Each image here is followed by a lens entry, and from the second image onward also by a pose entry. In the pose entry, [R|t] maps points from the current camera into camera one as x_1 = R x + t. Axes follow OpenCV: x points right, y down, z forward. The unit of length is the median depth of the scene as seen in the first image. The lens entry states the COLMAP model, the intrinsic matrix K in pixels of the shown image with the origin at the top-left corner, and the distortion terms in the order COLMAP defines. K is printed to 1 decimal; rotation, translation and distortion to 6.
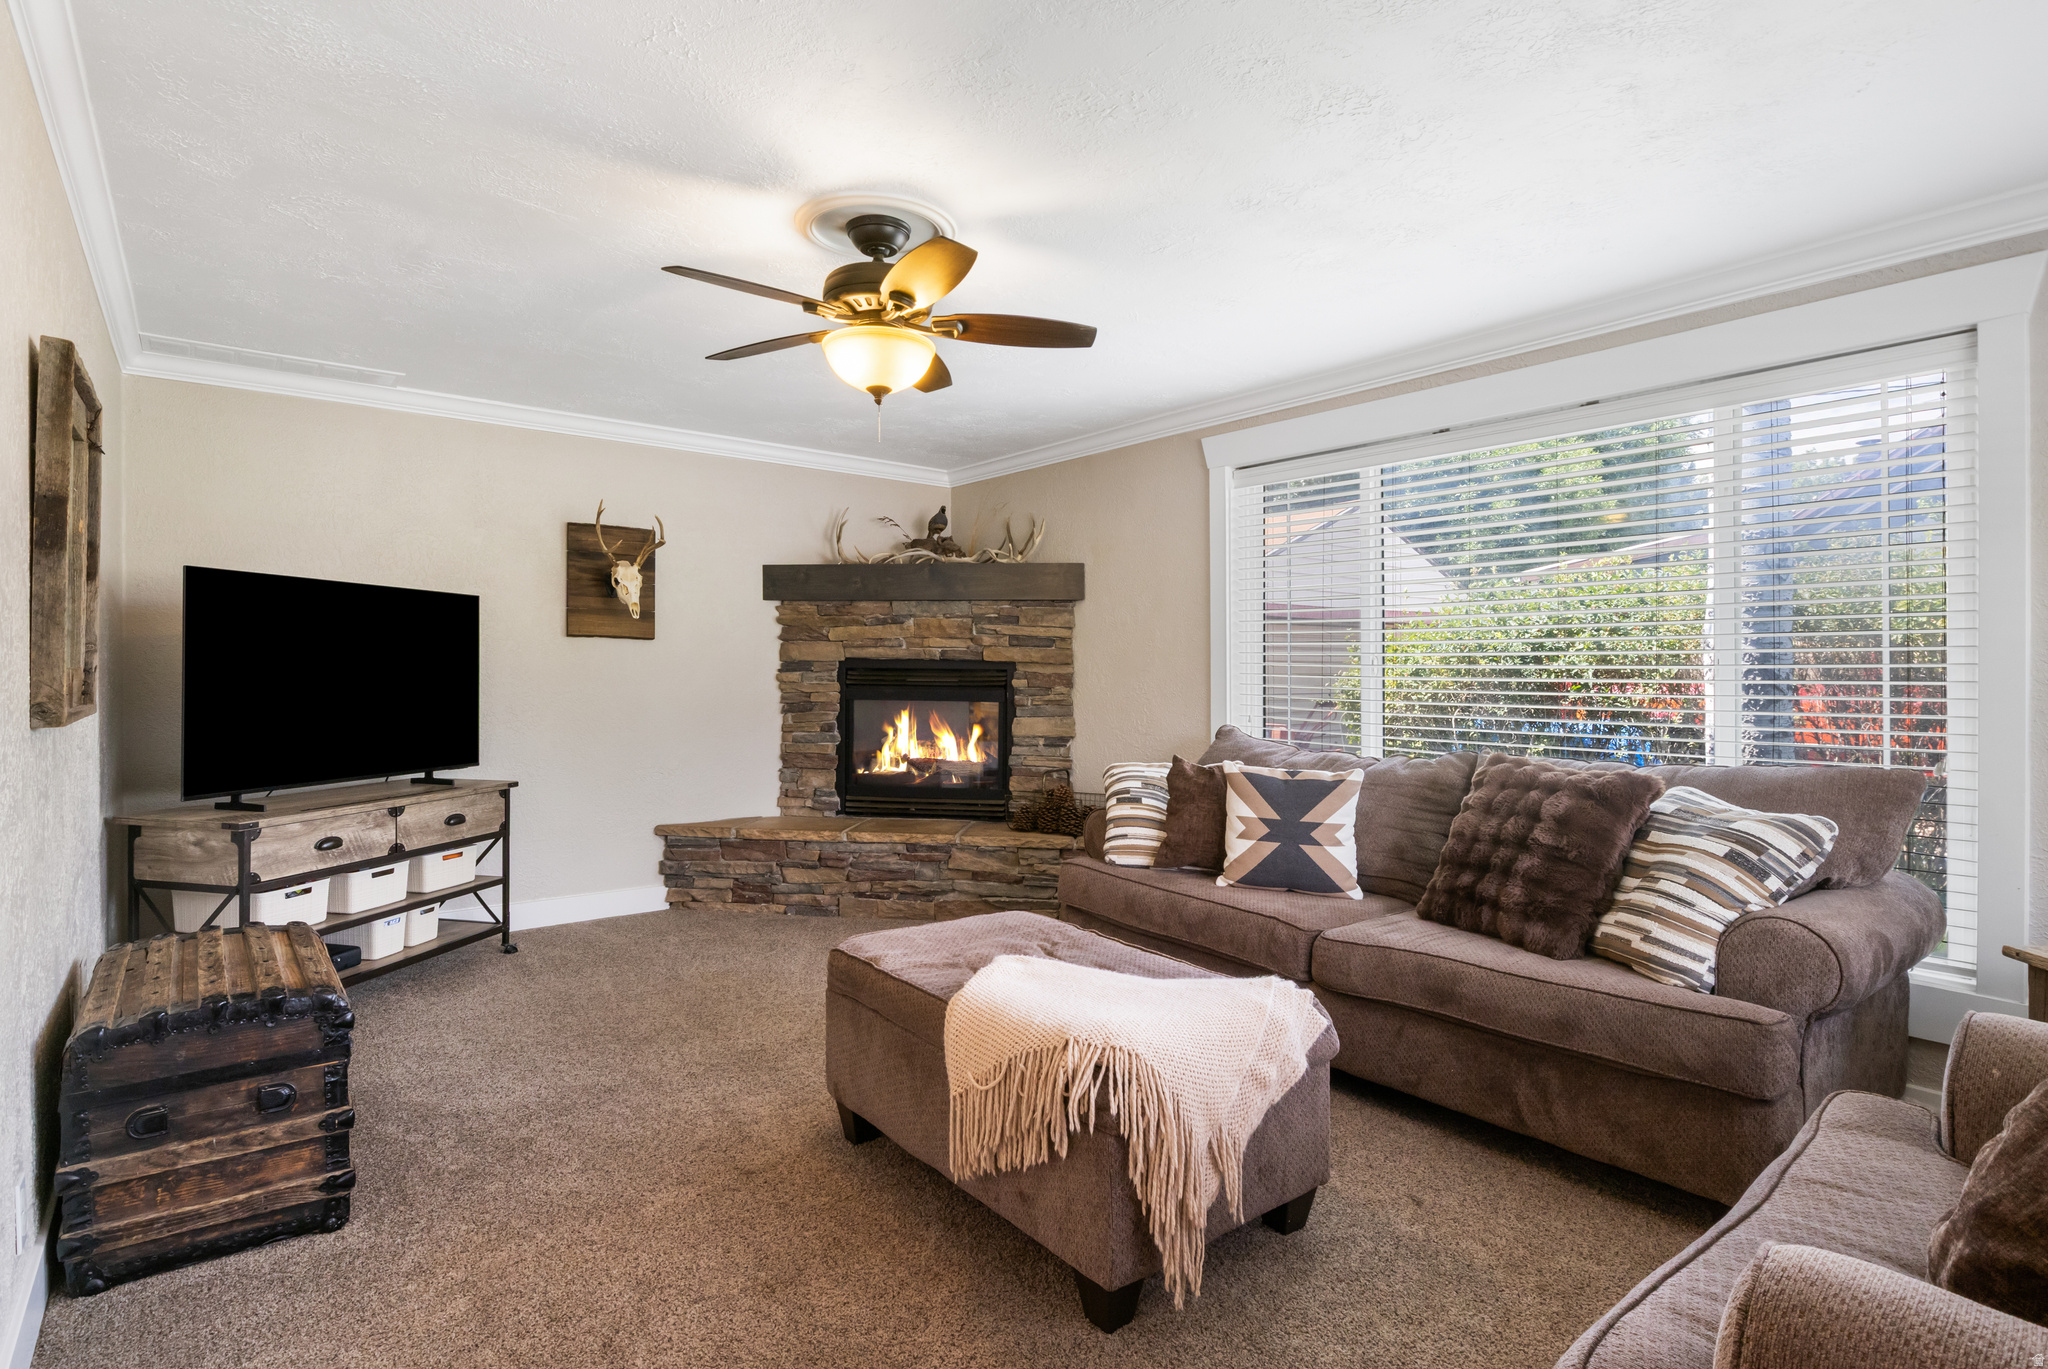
lens RADIAL K [[1037.8, 0, 1017.2], [0, 1037.8, 667.8], [0, 0, 1]] dist [0.002057, -0.000583]
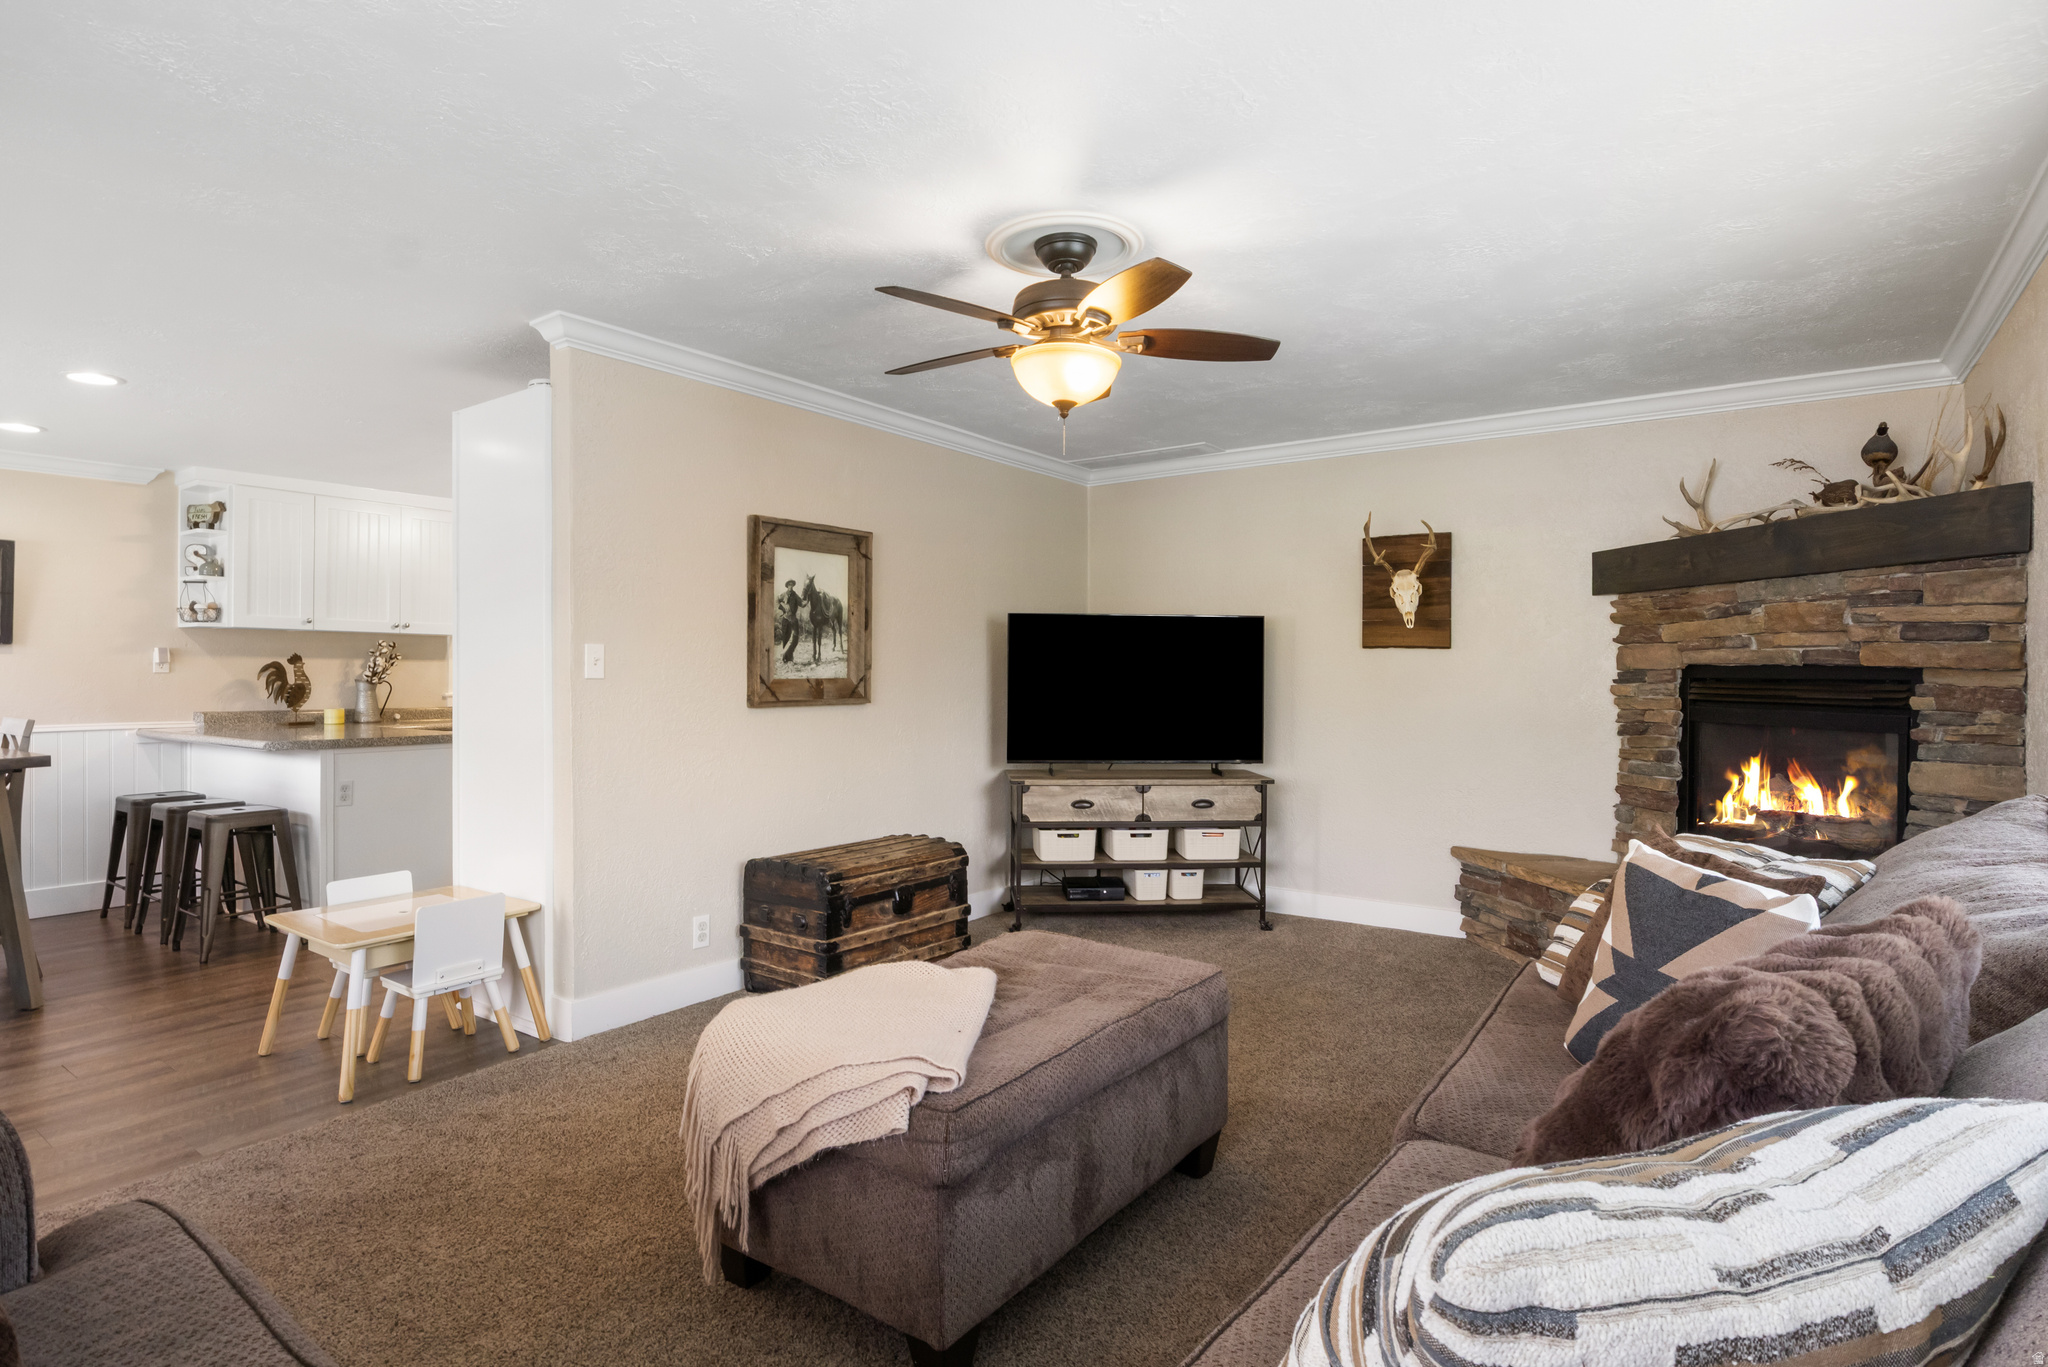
lens RADIAL K [[1037.8, 0, 1017.7], [0, 1037.8, 686.9], [0, 0, 1]] dist [0.002057, -0.000583]
pose [[0.274185, 0.005818, -0.961659, 0.430697], [0.000825, 0.999980, 0.006285, 0.001359], [0.961677, -0.002517, 0.274175, 0.348440]]
